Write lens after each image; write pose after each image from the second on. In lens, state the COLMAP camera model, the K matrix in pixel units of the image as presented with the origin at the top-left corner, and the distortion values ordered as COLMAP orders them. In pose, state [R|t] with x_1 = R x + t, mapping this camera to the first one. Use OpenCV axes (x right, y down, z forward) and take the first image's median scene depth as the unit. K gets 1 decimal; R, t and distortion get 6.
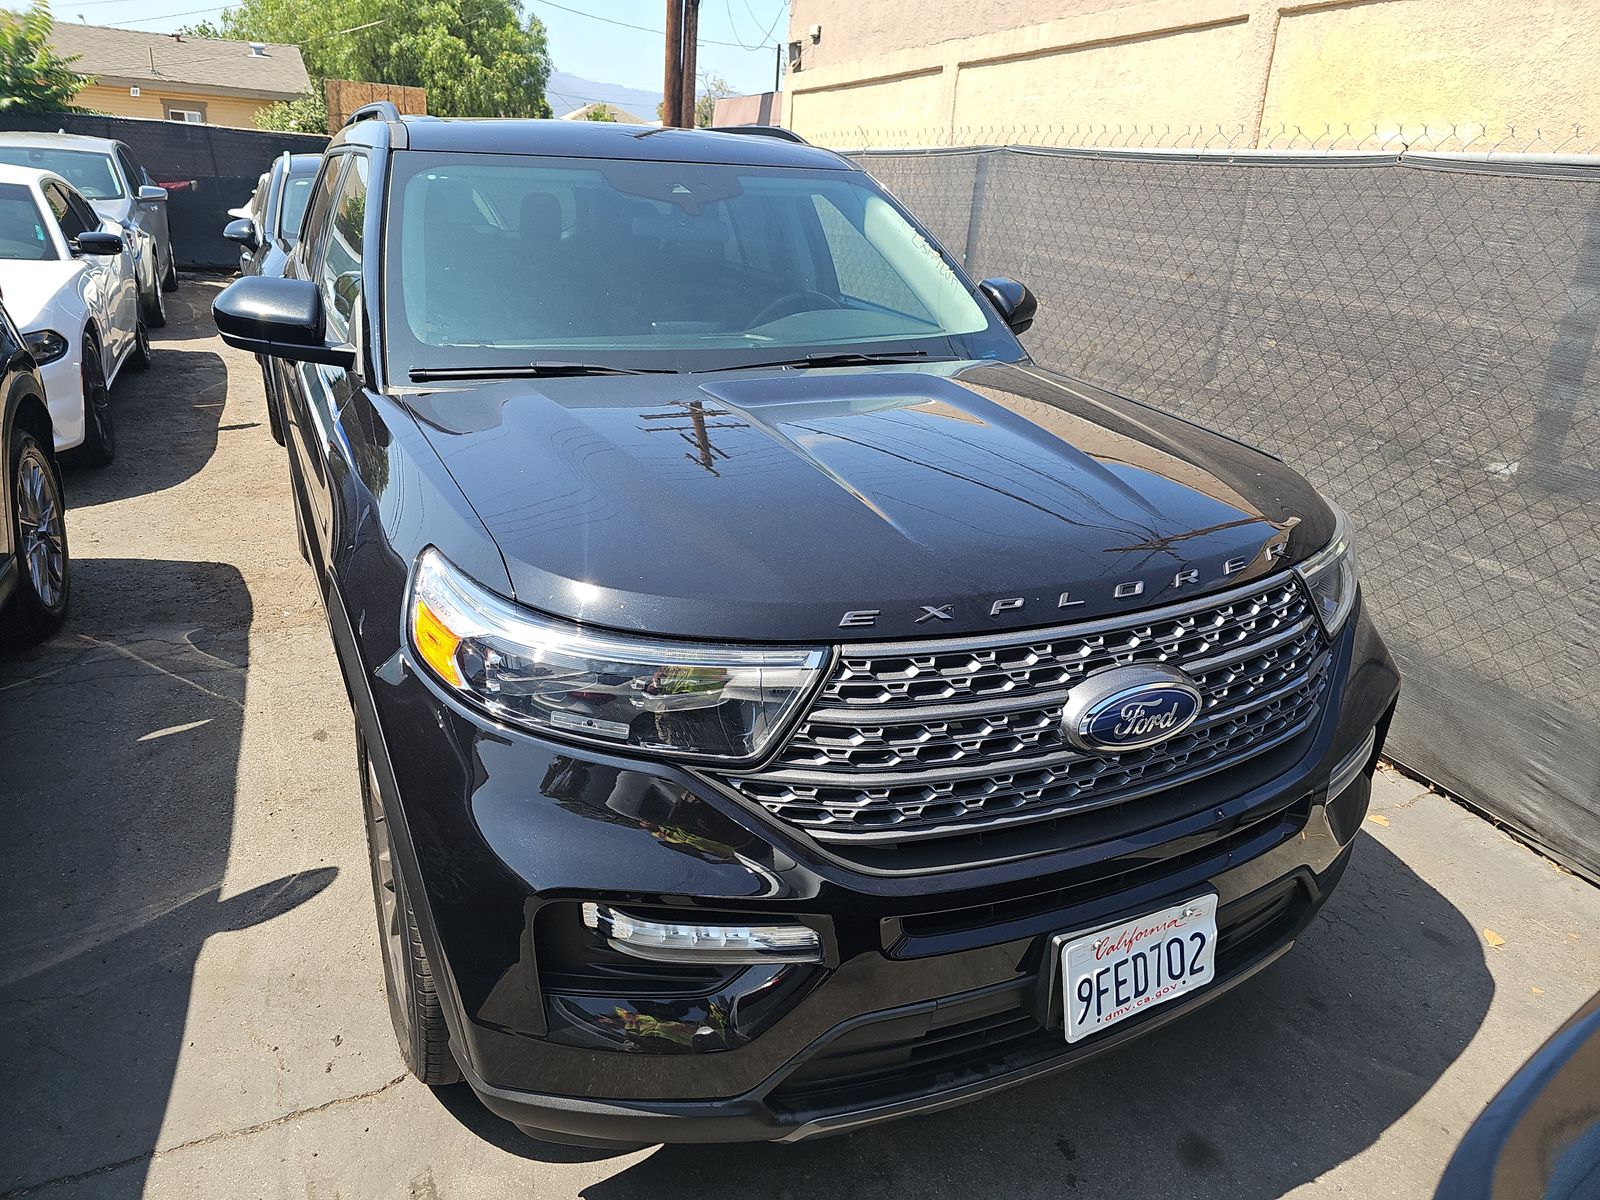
lens RADIAL K [[1084.0, 0, 800.0], [0, 1084.0, 600.0], [0, 0, 1]] dist [0.041218, -0.046334]
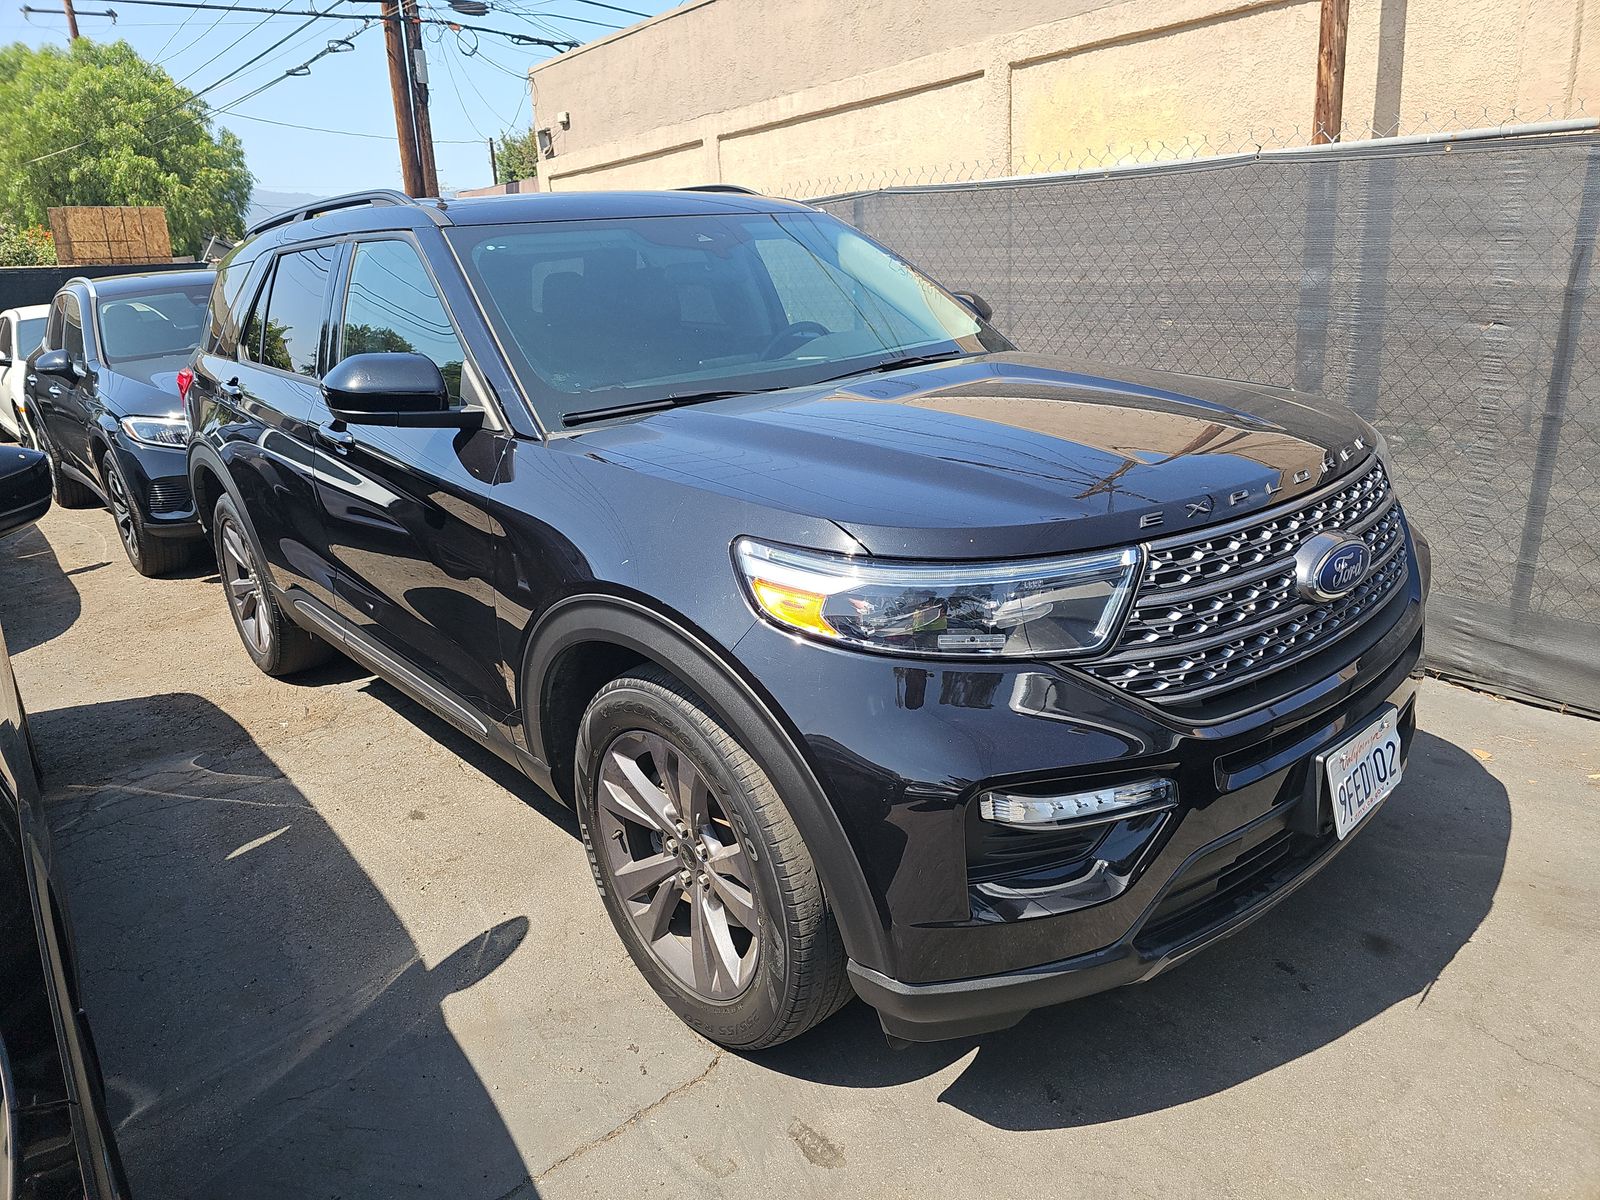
lens RADIAL K [[1082.4, 0, 807.2], [0, 1082.4, 604.6], [0, 0, 1]] dist [0.035625, -0.033600]
pose [[0.960633, -0.174041, 0.216551, -0.275618], [0.186258, 0.981797, -0.037186, 0.038535], [-0.206137, 0.076056, 0.975563, -0.049698]]
